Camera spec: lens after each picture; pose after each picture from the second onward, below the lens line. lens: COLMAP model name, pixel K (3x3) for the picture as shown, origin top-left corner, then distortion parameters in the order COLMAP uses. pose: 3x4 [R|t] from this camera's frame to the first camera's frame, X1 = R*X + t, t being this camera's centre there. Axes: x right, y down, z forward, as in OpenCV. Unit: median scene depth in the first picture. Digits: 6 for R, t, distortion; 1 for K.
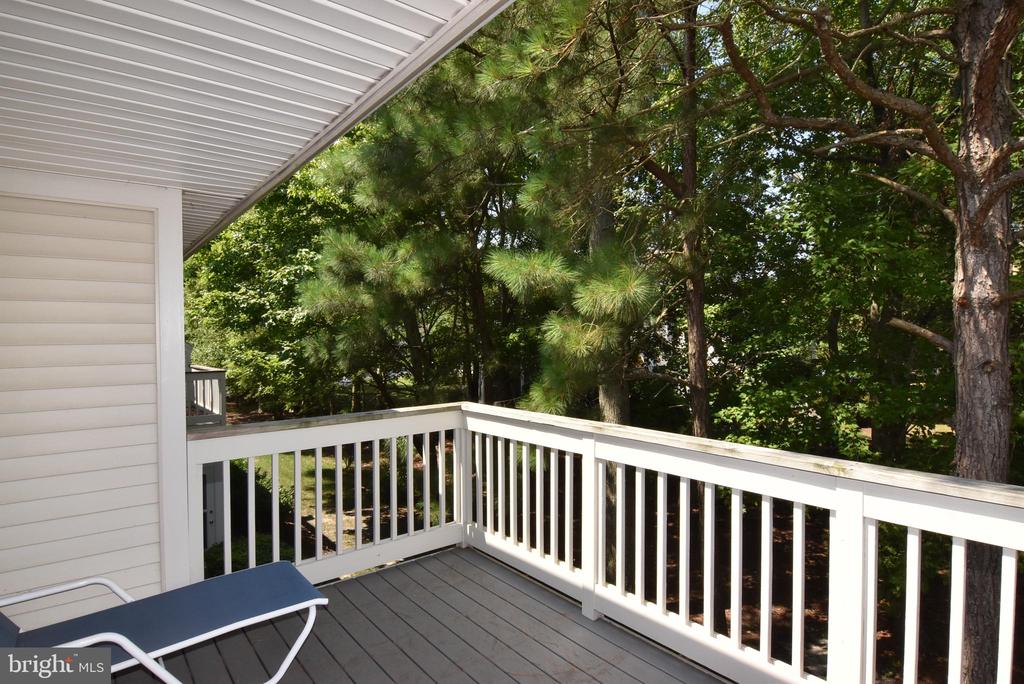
lens RADIAL K [[544.9, 0, 514.8], [0, 544.9, 343.1], [0, 0, 1]] dist [0.003316, -0.017890]
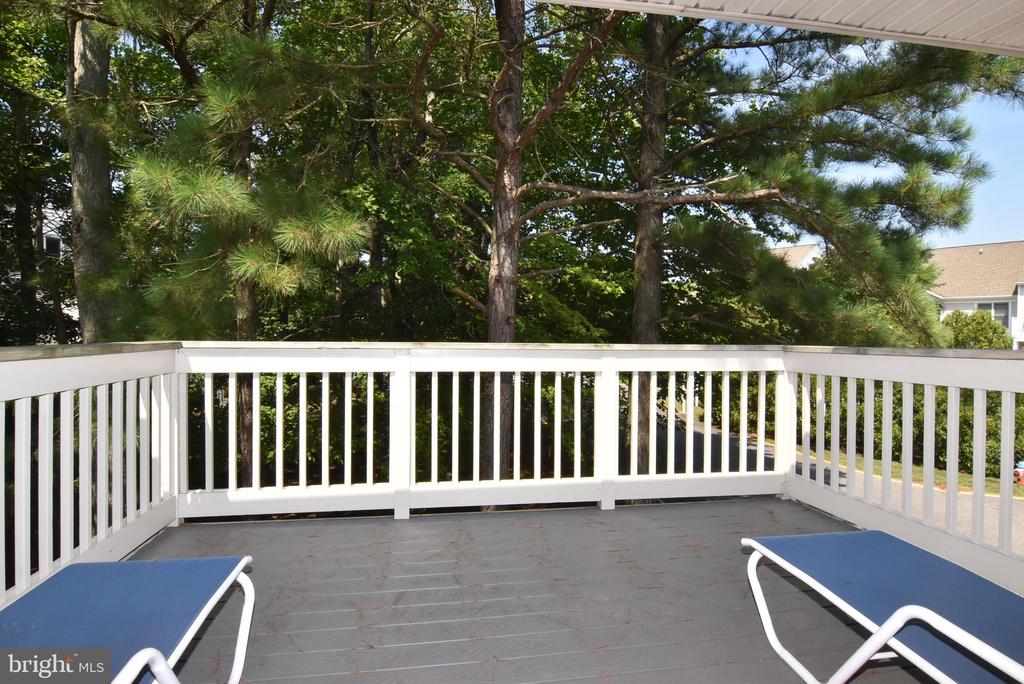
lens RADIAL K [[544.9, 0, 514.8], [0, 544.9, 343.1], [0, 0, 1]] dist [0.003316, -0.017890]
pose [[0.501437, -0.000190, 0.865194, -0.481314], [0.008236, 0.999956, -0.004554, 0.113149], [-0.865155, 0.009409, 0.501416, 0.190608]]
